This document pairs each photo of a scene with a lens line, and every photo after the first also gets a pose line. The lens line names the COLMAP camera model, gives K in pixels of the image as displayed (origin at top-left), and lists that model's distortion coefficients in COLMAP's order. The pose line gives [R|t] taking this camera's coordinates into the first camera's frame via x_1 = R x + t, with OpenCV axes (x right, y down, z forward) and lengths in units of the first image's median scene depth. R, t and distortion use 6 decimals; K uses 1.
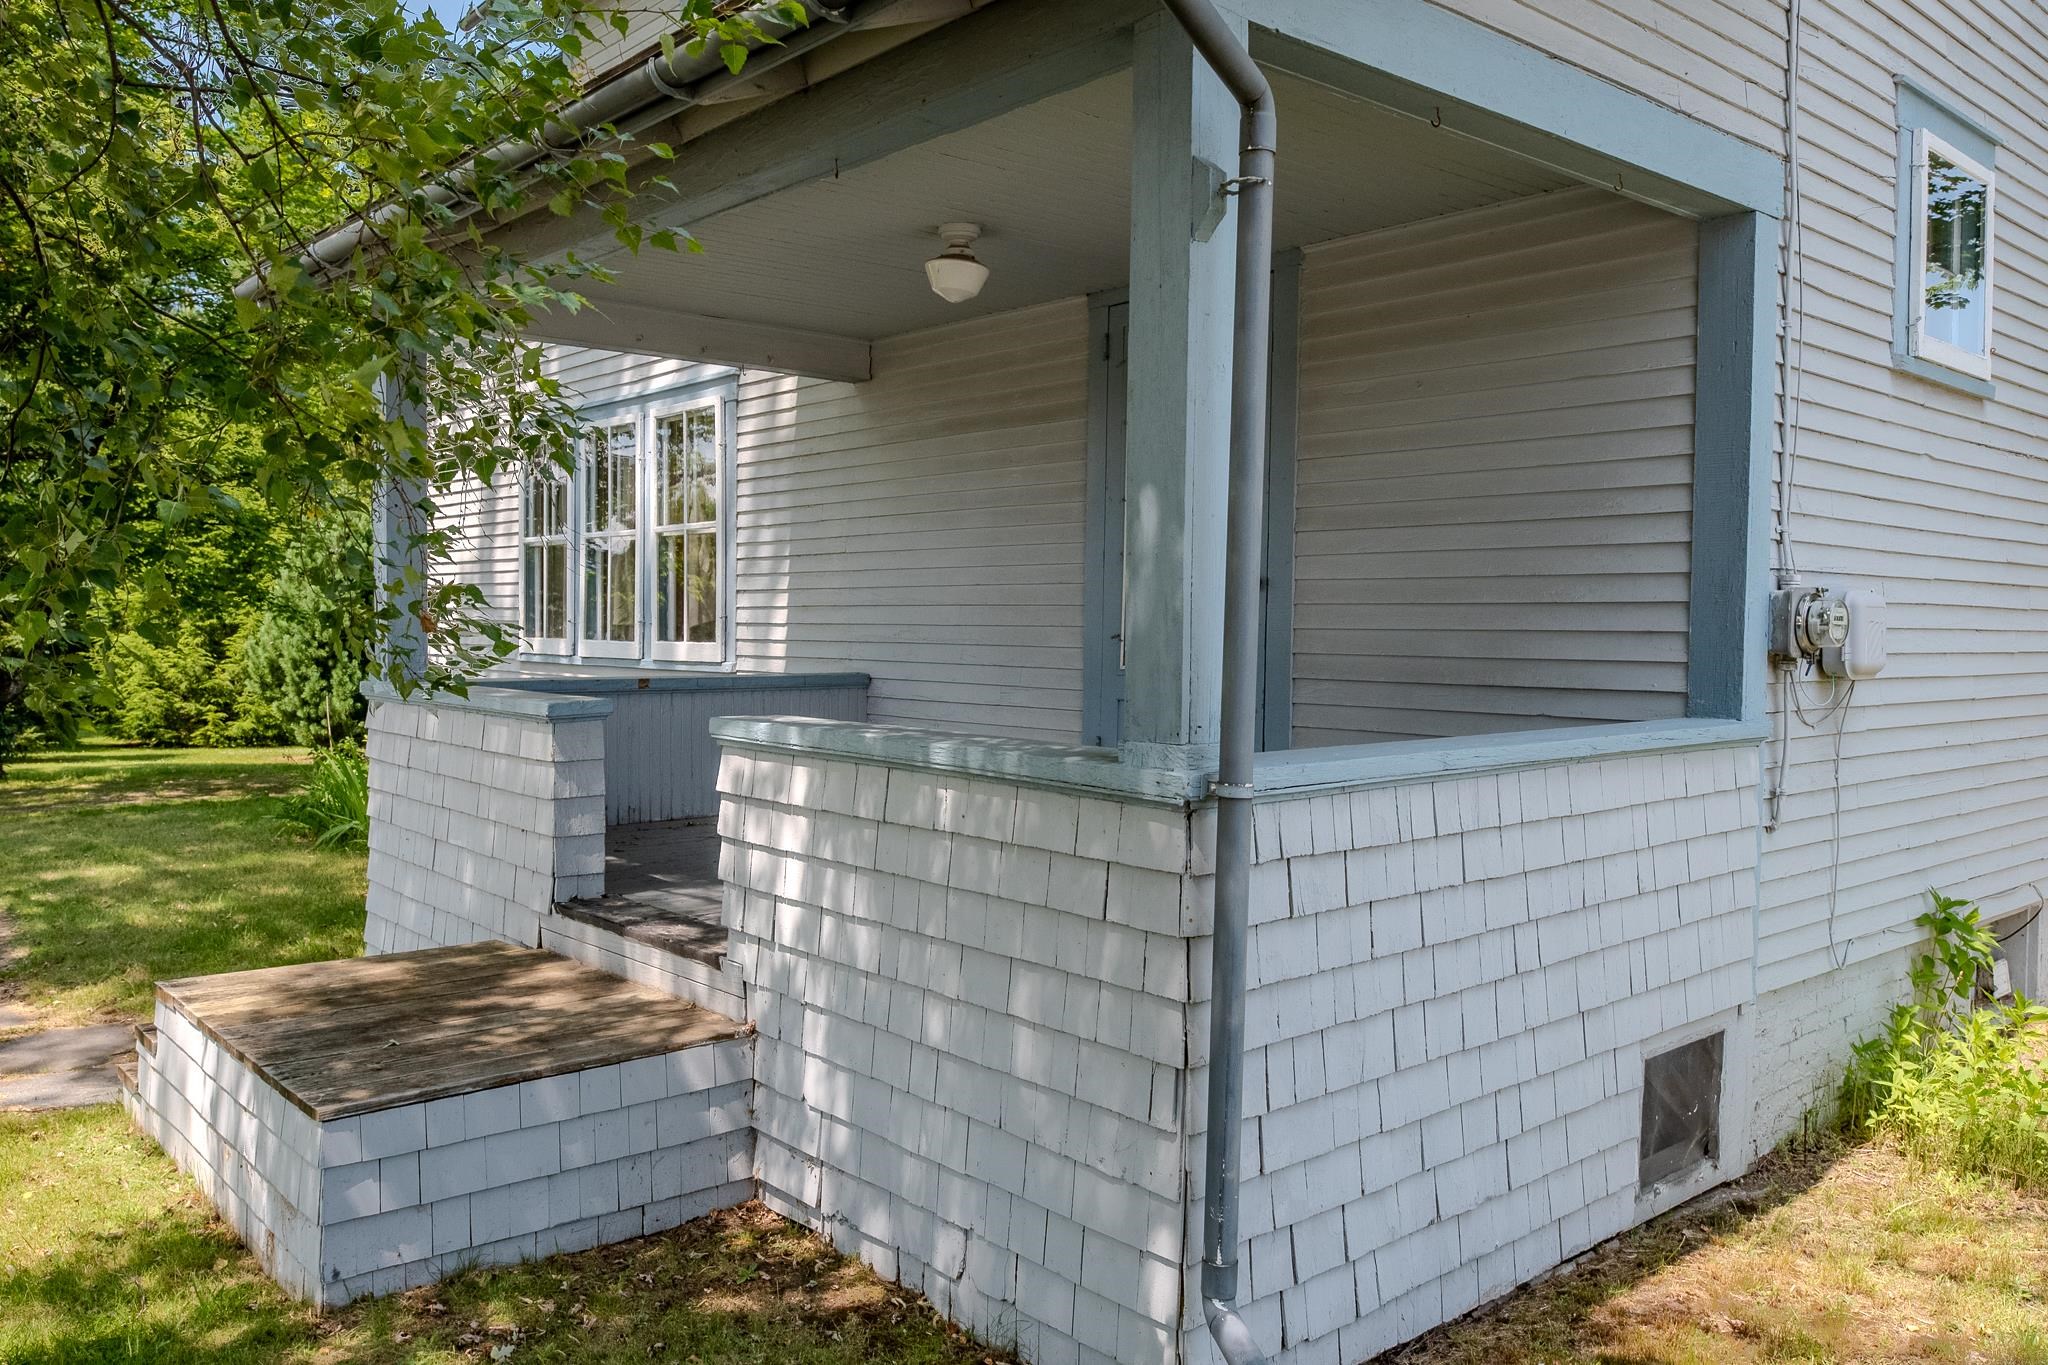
lens RADIAL K [[1537.6, 0, 1024.0], [0, 1537.6, 682.5], [0, 0, 1]] dist [-0.001868, -0.002208]
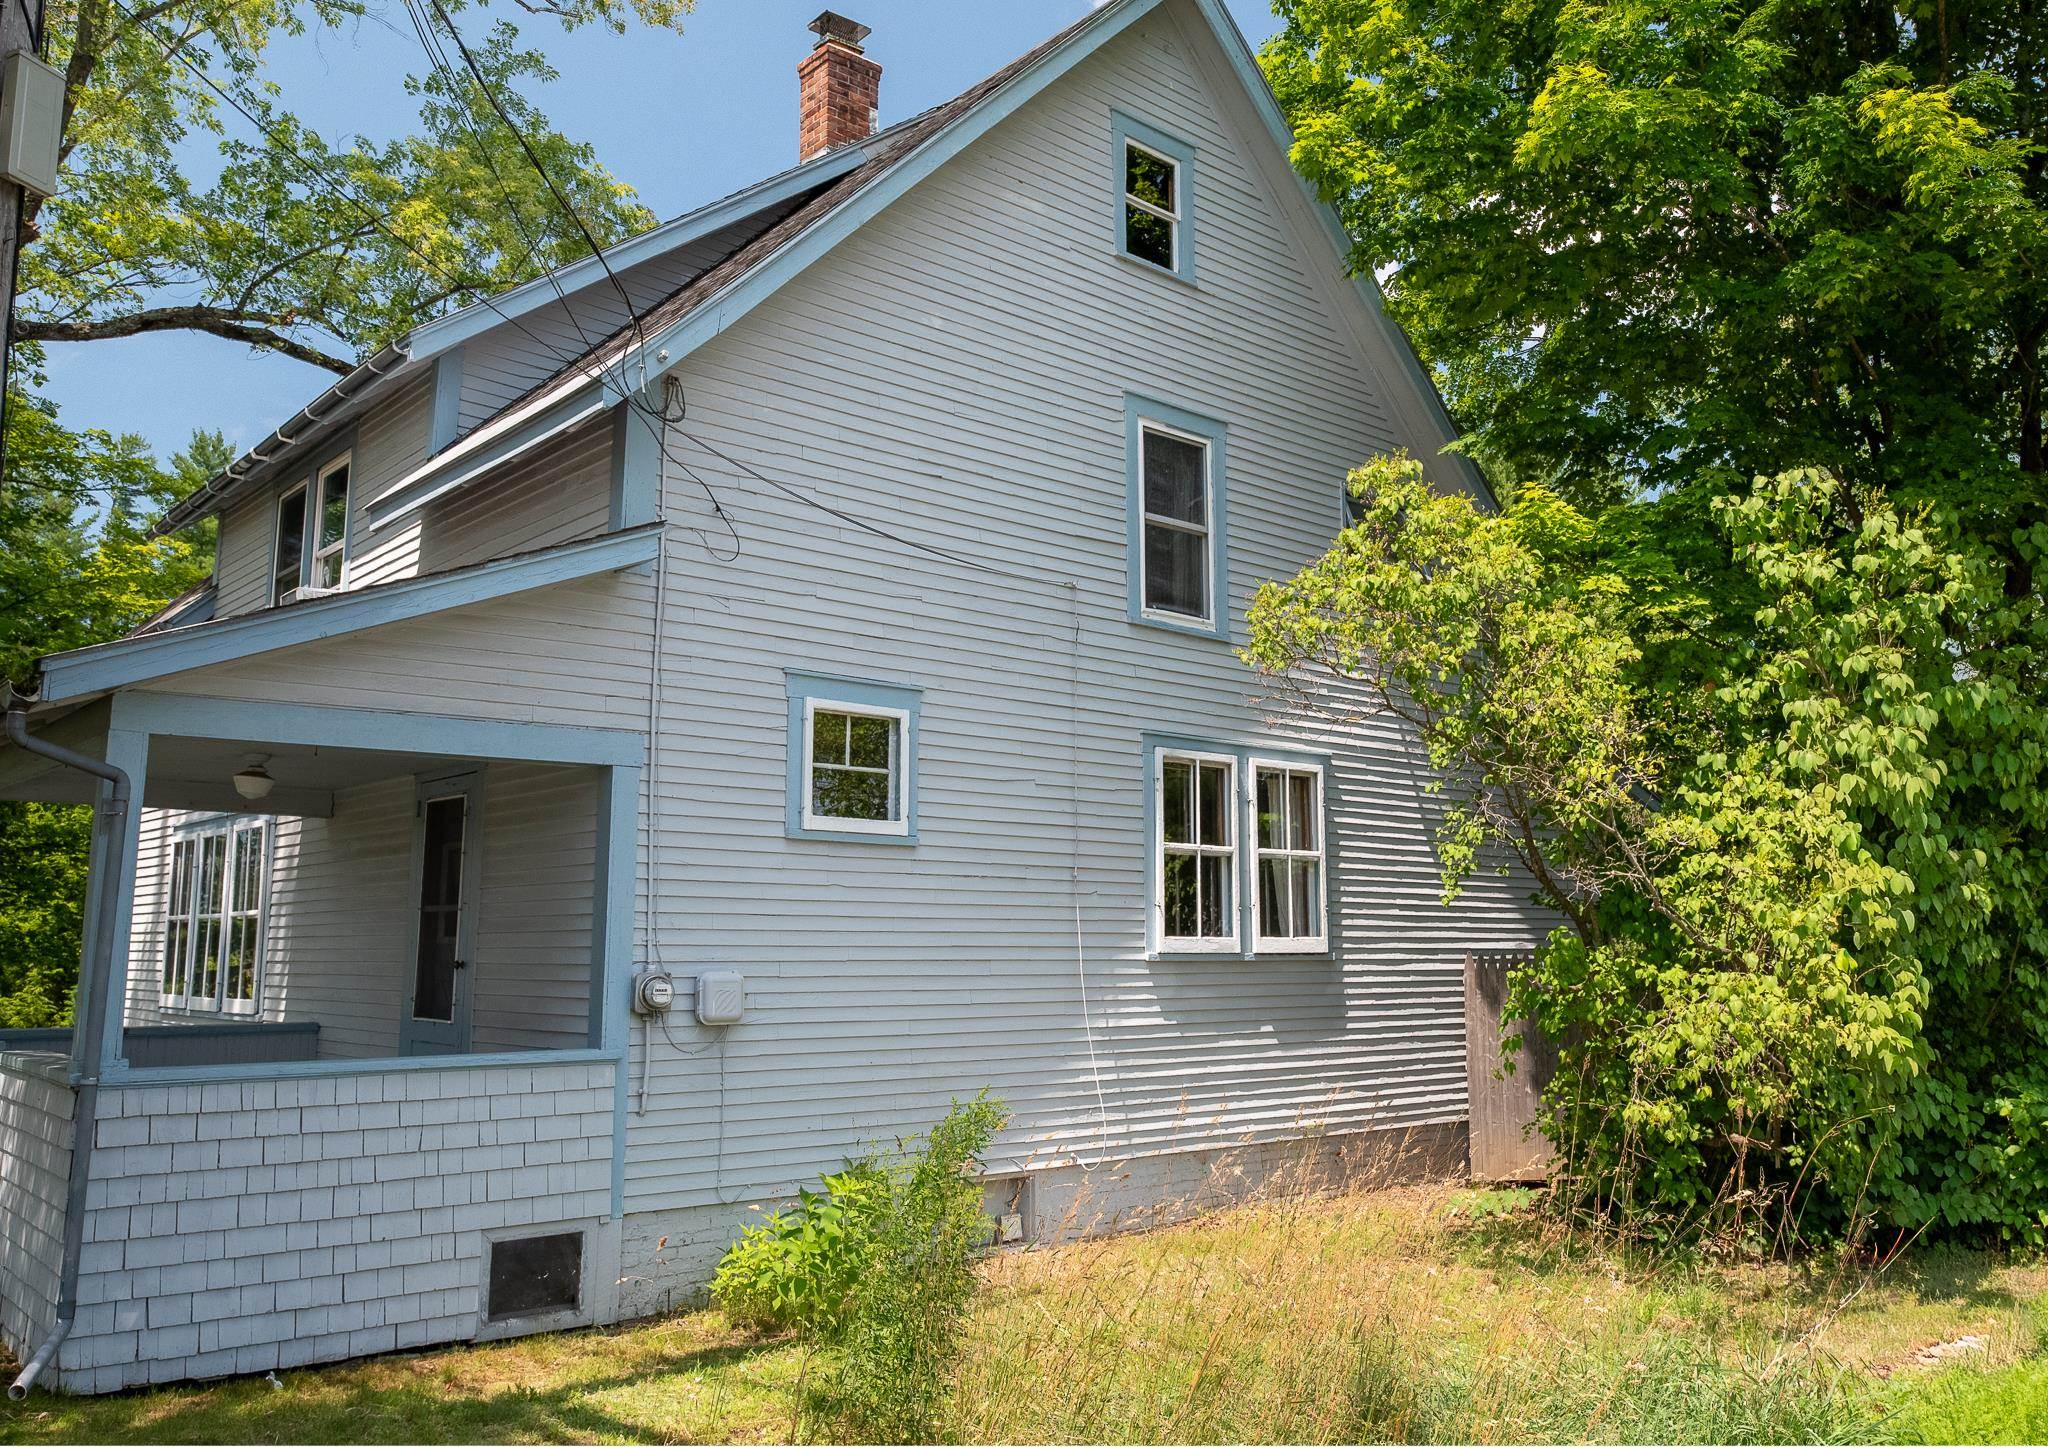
lens RADIAL K [[1627.7, 0, 1024.0], [0, 1627.7, 723.5], [0, 0, 1]] dist [0.003145, -0.003544]
pose [[0.999958, -0.009152, 0.001032, 0.888753], [0.009190, 0.983879, -0.178597, -0.005021], [0.000619, 0.178599, 0.983922, -0.849051]]
